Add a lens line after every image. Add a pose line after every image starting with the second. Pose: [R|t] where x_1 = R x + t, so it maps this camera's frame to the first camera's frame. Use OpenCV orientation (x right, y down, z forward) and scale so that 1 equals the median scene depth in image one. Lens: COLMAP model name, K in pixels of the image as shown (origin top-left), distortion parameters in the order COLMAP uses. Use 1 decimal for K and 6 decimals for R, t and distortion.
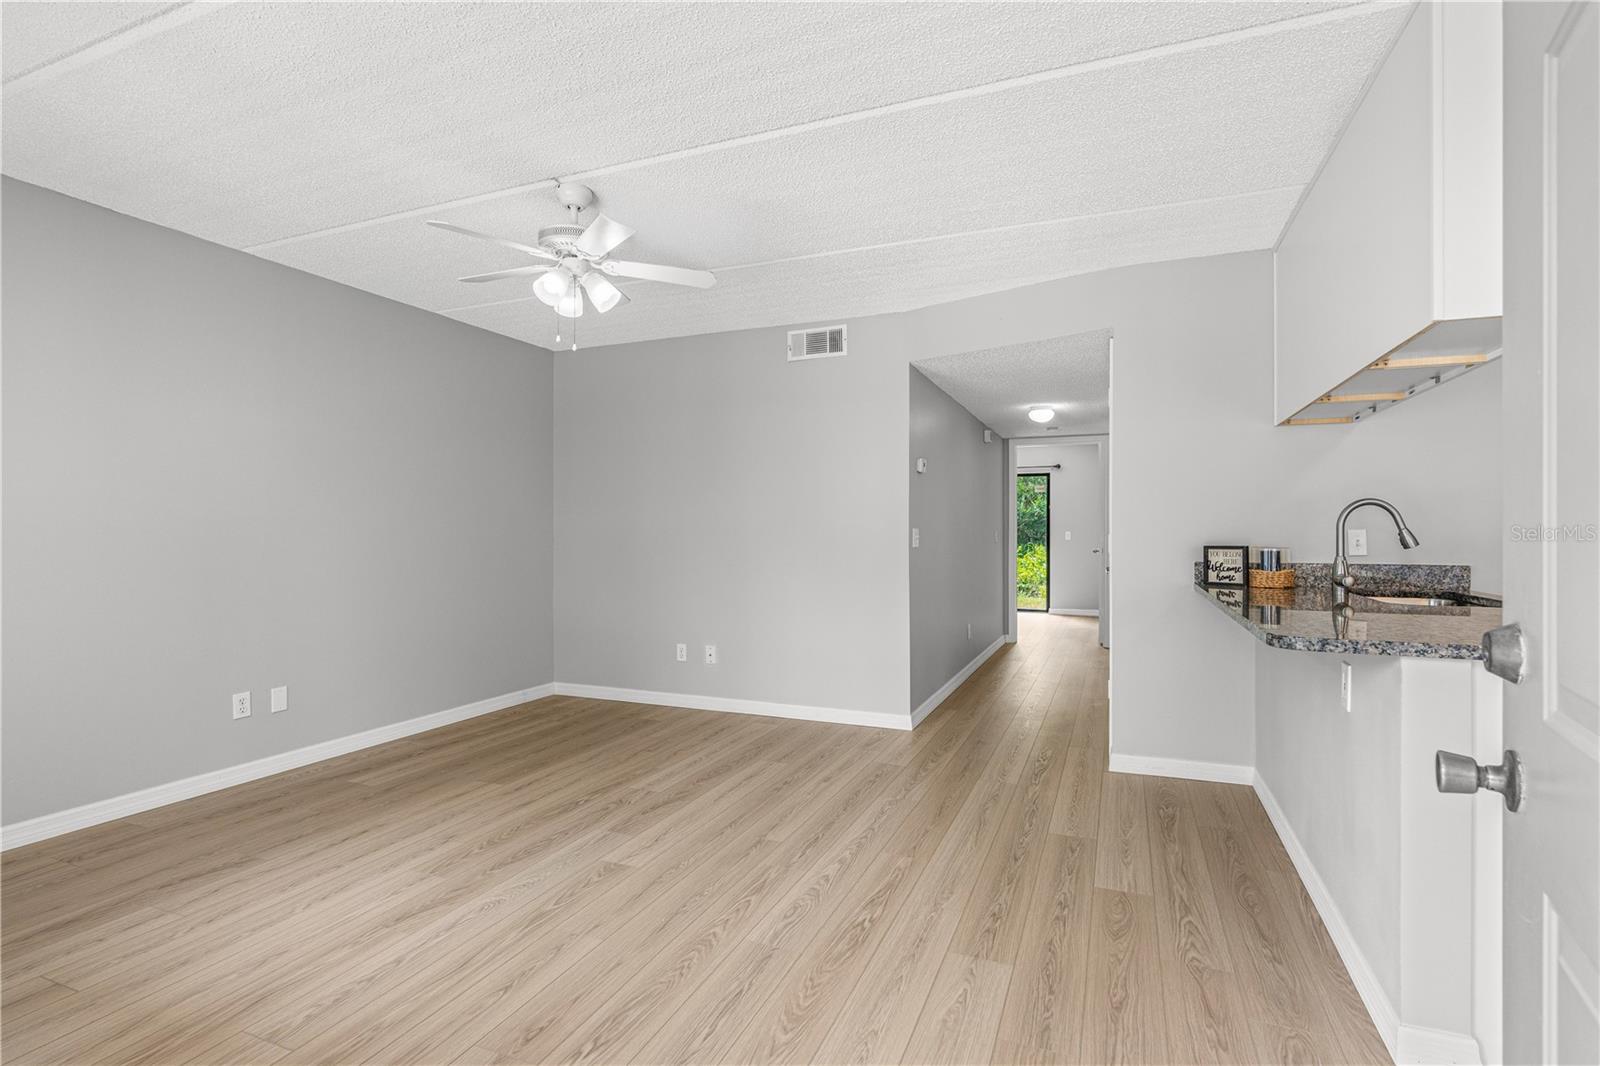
lens RADIAL K [[744.6, 0, 824.1], [0, 744.6, 528.9], [0, 0, 1]] dist [-0.001502, 0.000330]
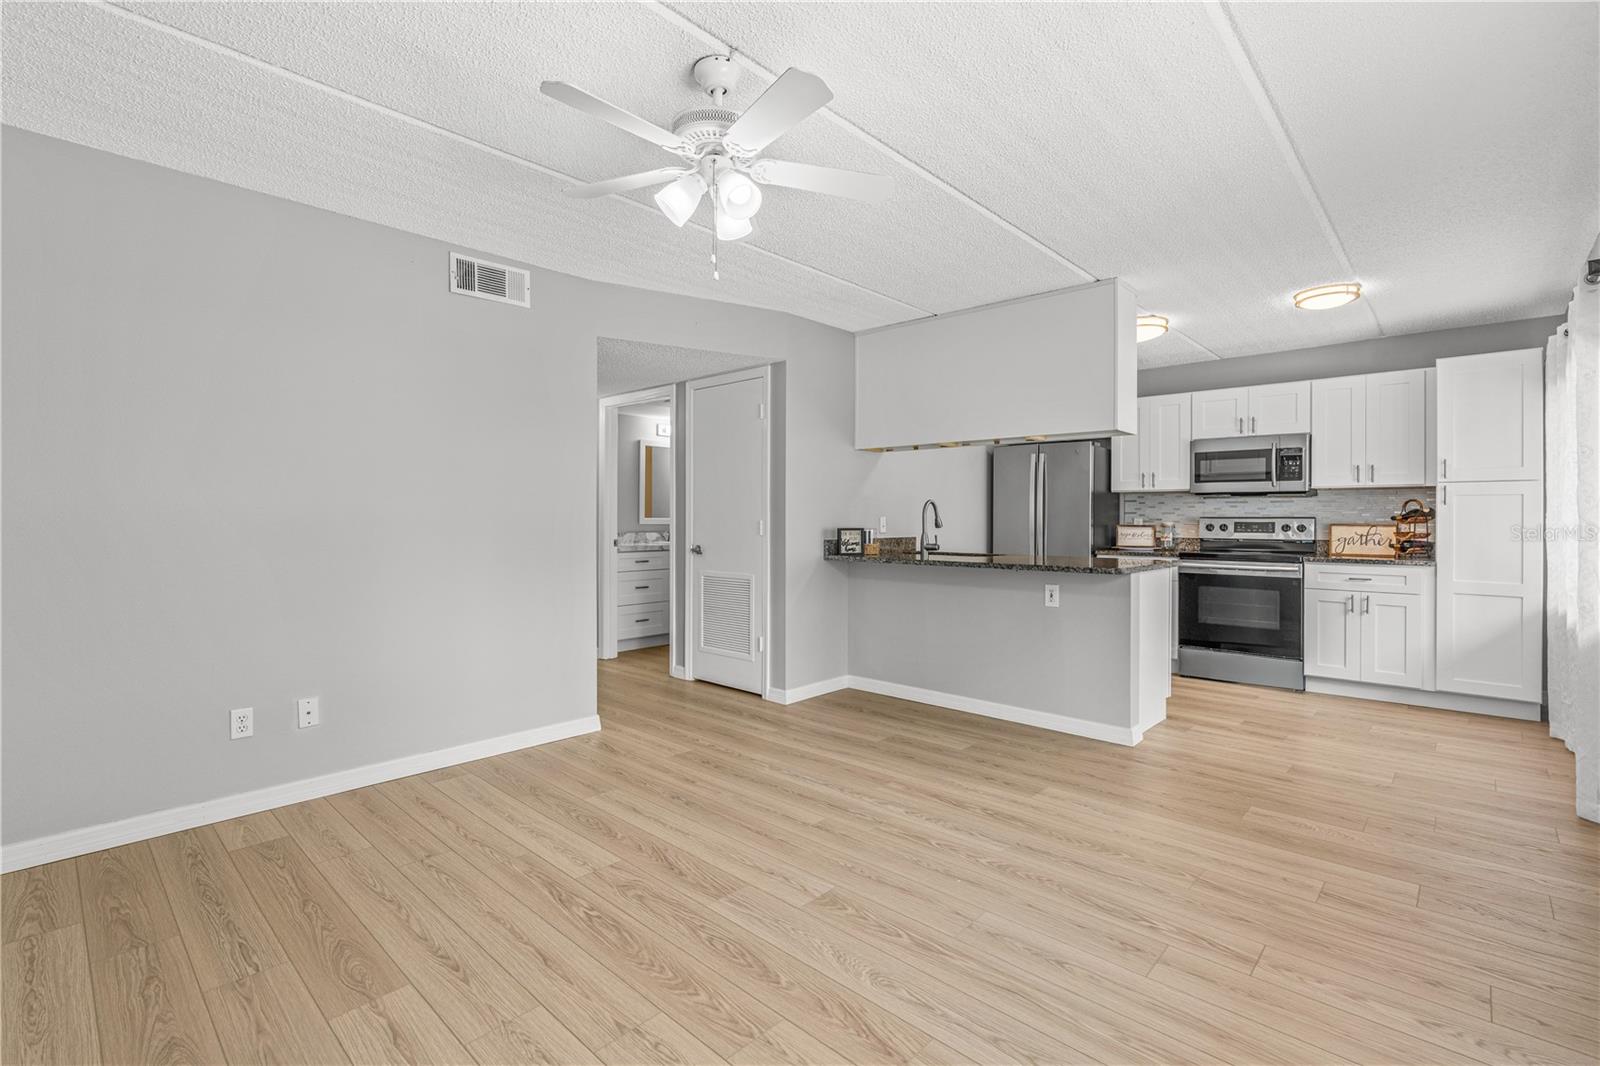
lens RADIAL K [[723.6, 0, 829.1], [0, 723.6, 517.9], [0, 0, 1]] dist [-0.000346, -0.000051]
pose [[0.351187, -0.000306, 0.936305, -0.841610], [-0.006251, 0.999977, 0.002671, -0.002315], [-0.936284, -0.006791, 0.351177, 0.539890]]
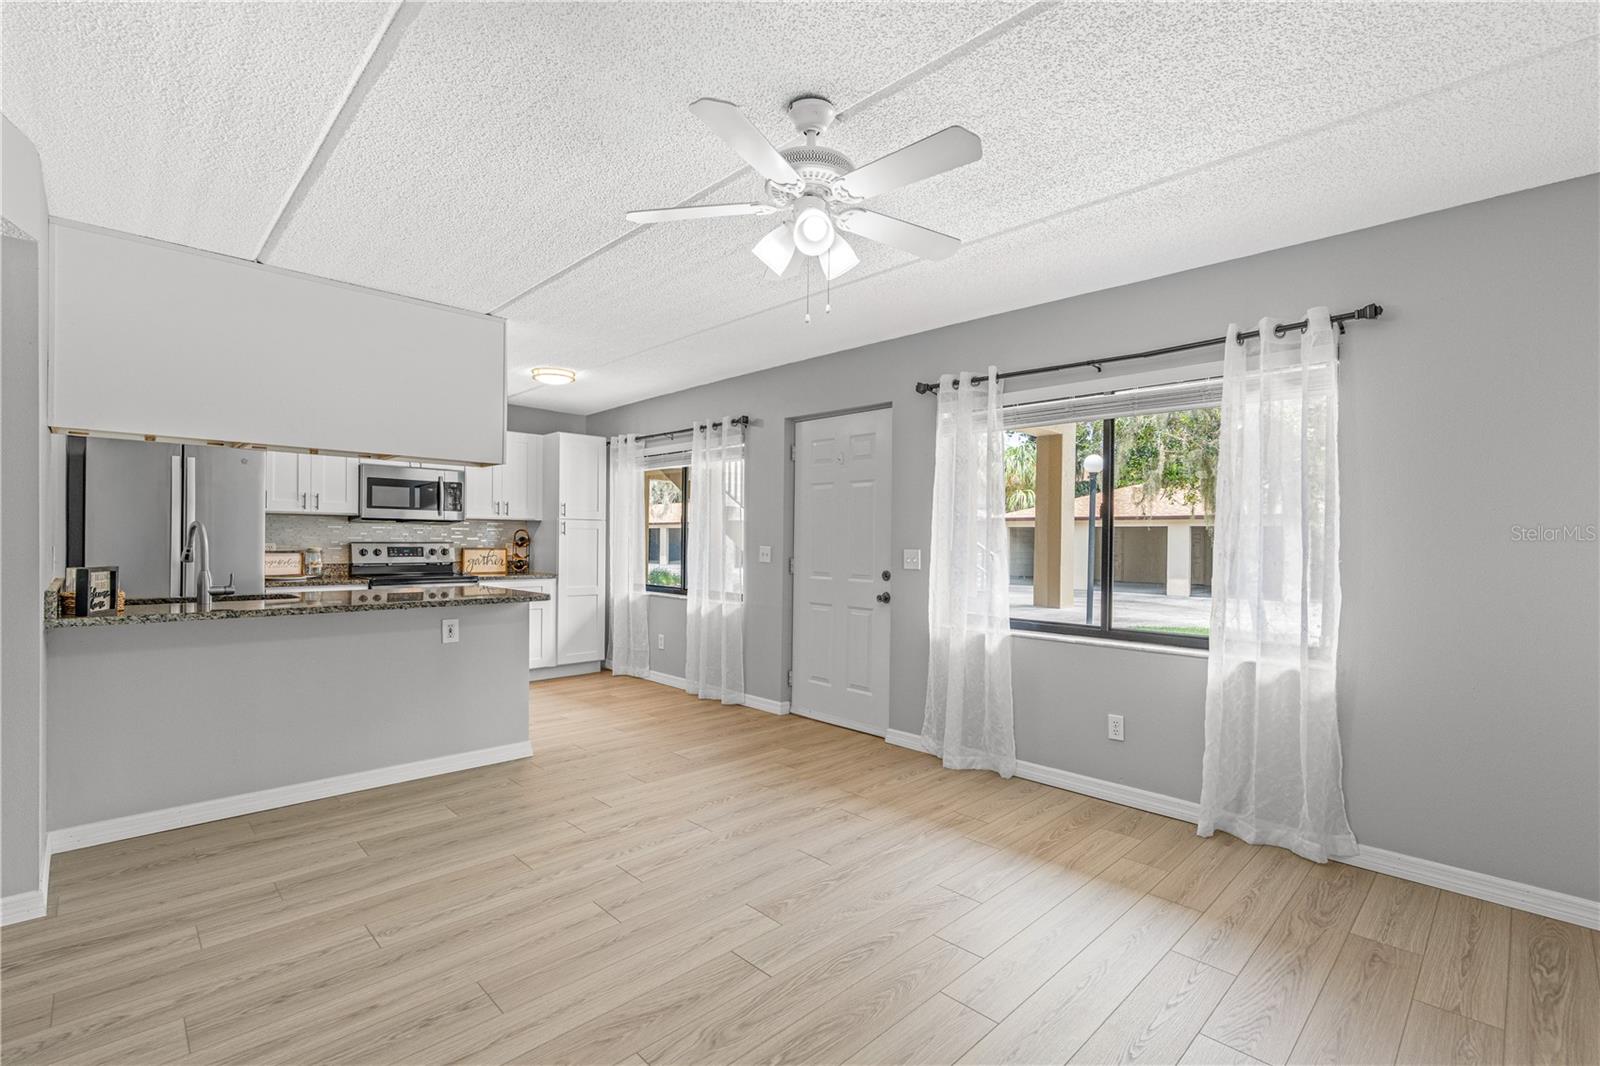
lens RADIAL K [[722.6, 0, 775.3], [0, 722.6, 546.3], [0, 0, 1]] dist [0.000899, 0.000222]
pose [[-0.901686, -0.015269, 0.432123, -0.531477], [-0.013731, 0.999883, 0.006678, -0.020436], [-0.432174, 0.000088, -0.901790, 1.429198]]
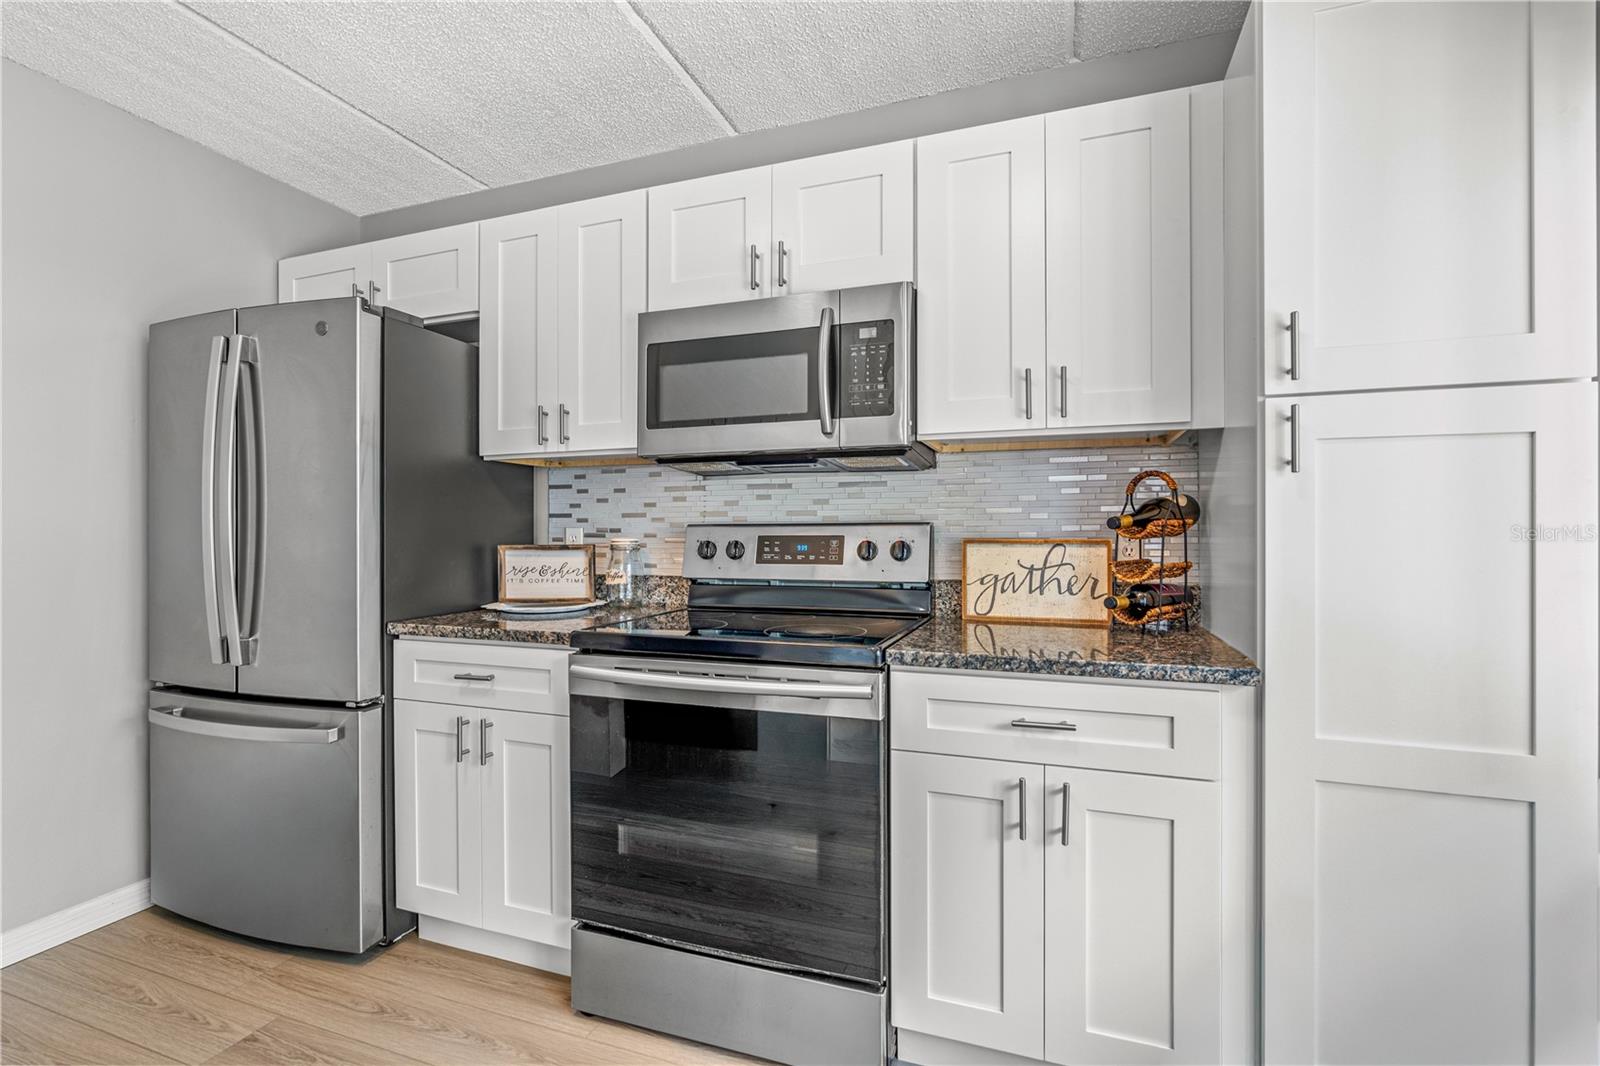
lens RADIAL K [[710.1, 0, 826.0], [0, 710.1, 530.1], [0, 0, 1]] dist [-0.000098, 0.000074]
pose [[-0.039795, -0.001899, 0.999206, 0.434778], [-0.001035, 0.999998, 0.001859, -0.000601], [-0.999207, -0.000960, -0.039797, 0.208082]]
